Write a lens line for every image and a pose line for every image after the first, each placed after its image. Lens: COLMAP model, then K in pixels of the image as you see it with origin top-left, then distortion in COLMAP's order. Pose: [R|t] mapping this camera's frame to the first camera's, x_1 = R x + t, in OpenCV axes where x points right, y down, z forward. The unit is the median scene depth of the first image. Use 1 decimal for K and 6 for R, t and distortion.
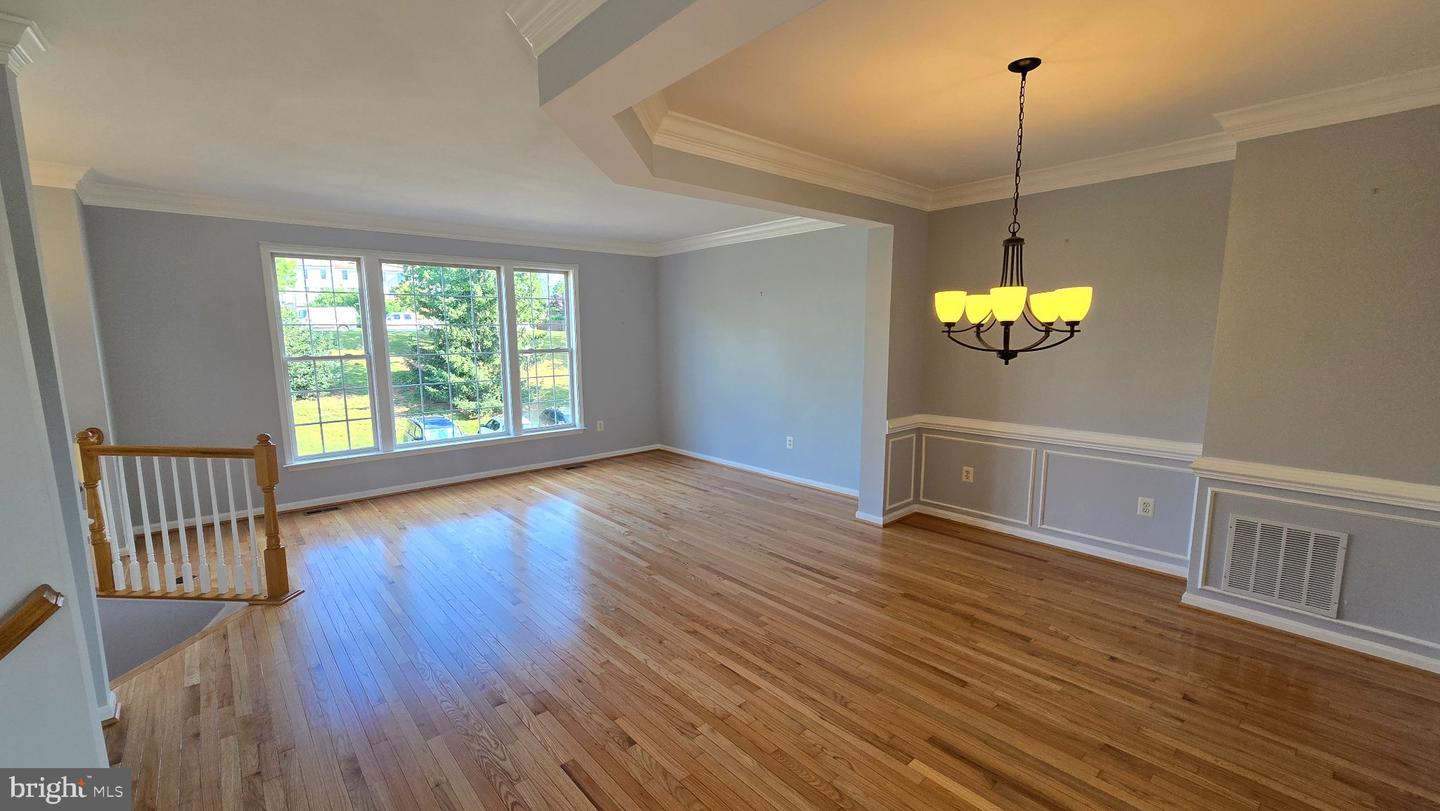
lens RADIAL K [[589.8, 0, 713.7], [0, 589.8, 414.8], [0, 0, 1]] dist [-0.006232, 0.001627]
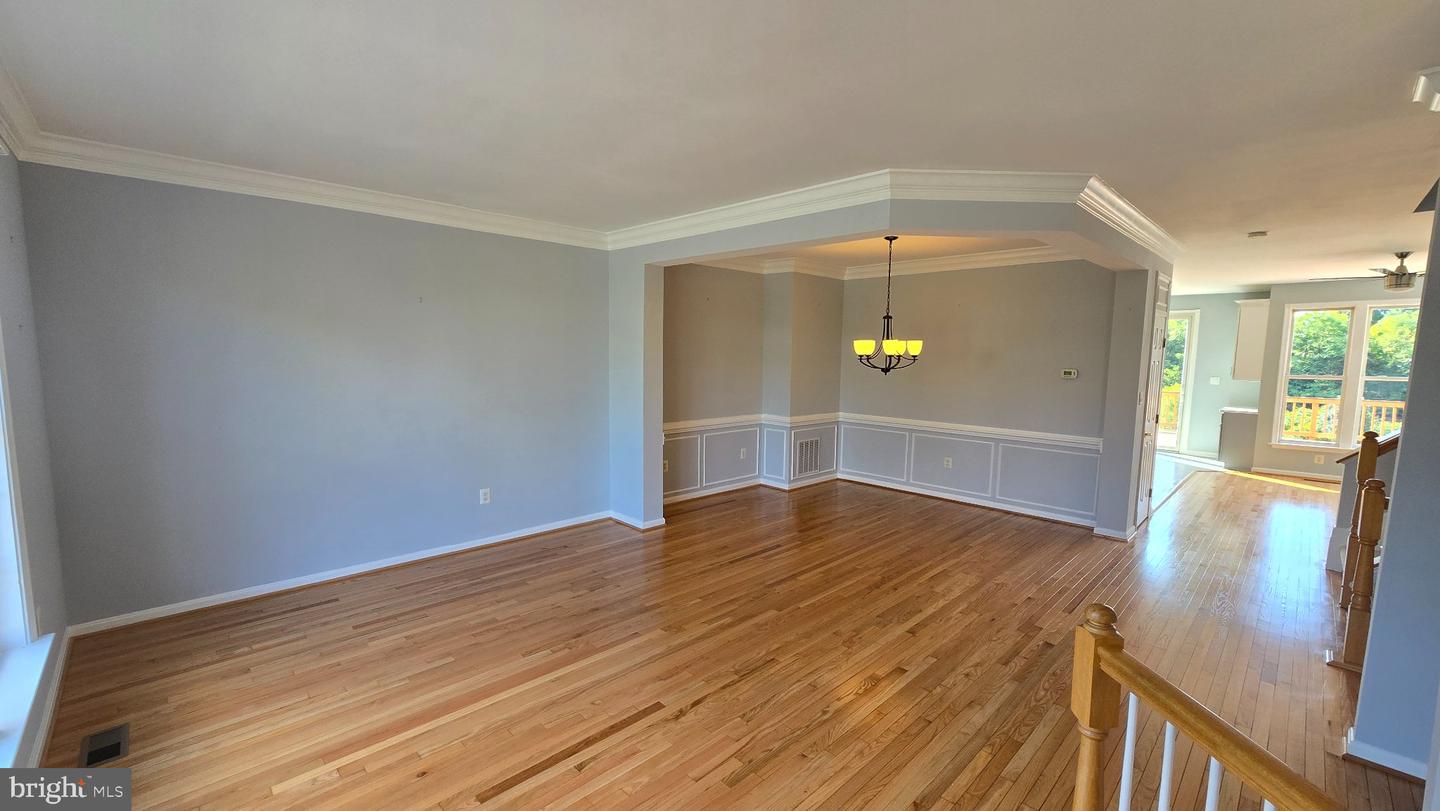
lens RADIAL K [[589.8, 0, 709.2], [0, 589.8, 412.3], [0, 0, 1]] dist [-0.006232, 0.001627]
pose [[-0.056728, -0.094885, 0.993871, -1.352603], [0.131684, 0.986066, 0.101656, -0.215036], [-0.989667, 0.136643, -0.043443, 1.495959]]
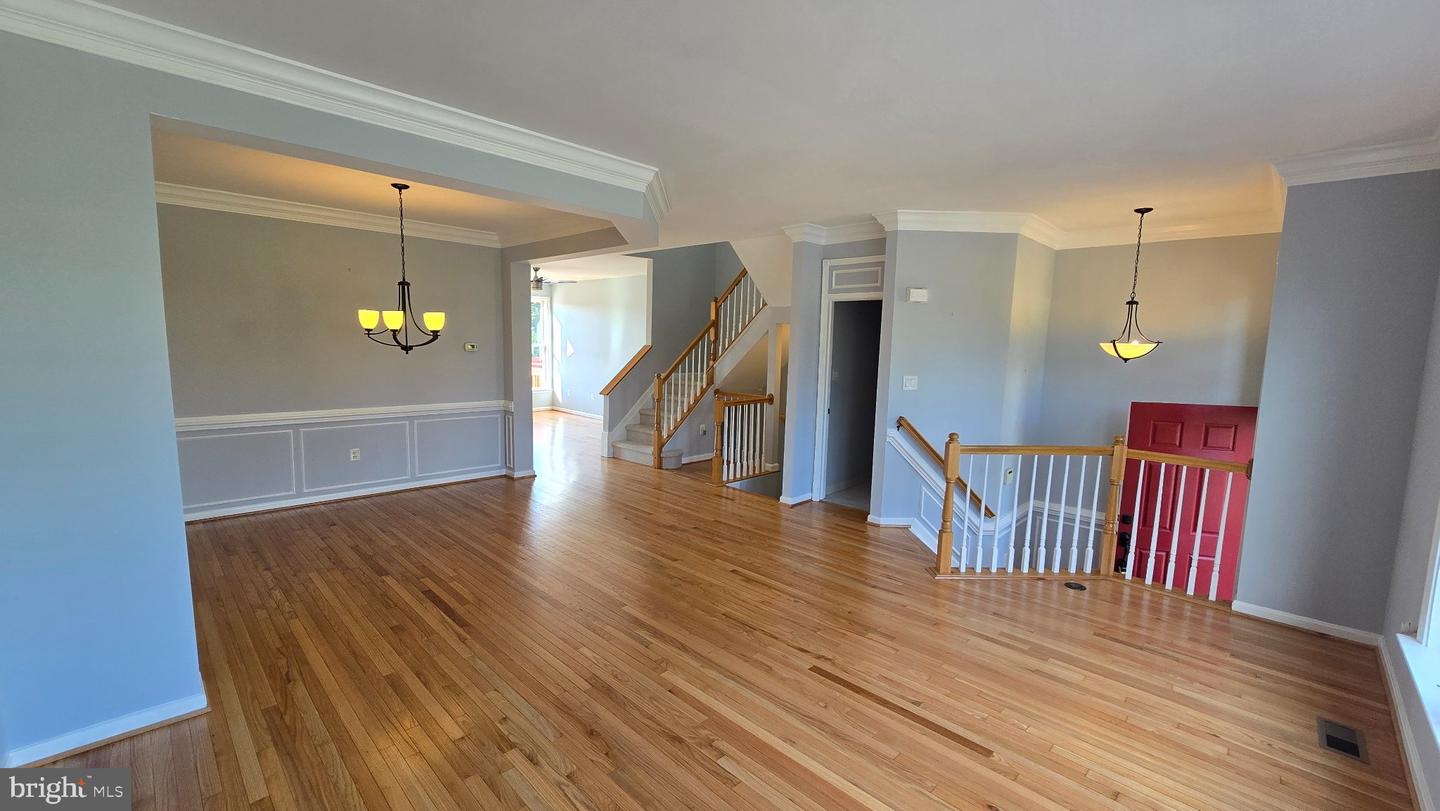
lens RADIAL K [[589.8, 0, 721.0], [0, 589.8, 409.9], [0, 0, 1]] dist [-0.006232, 0.001627]
pose [[-0.996608, -0.003690, -0.082218, -0.246925], [-0.025155, 0.964845, 0.261615, -0.348066], [0.078362, 0.262795, -0.961664, 2.408797]]
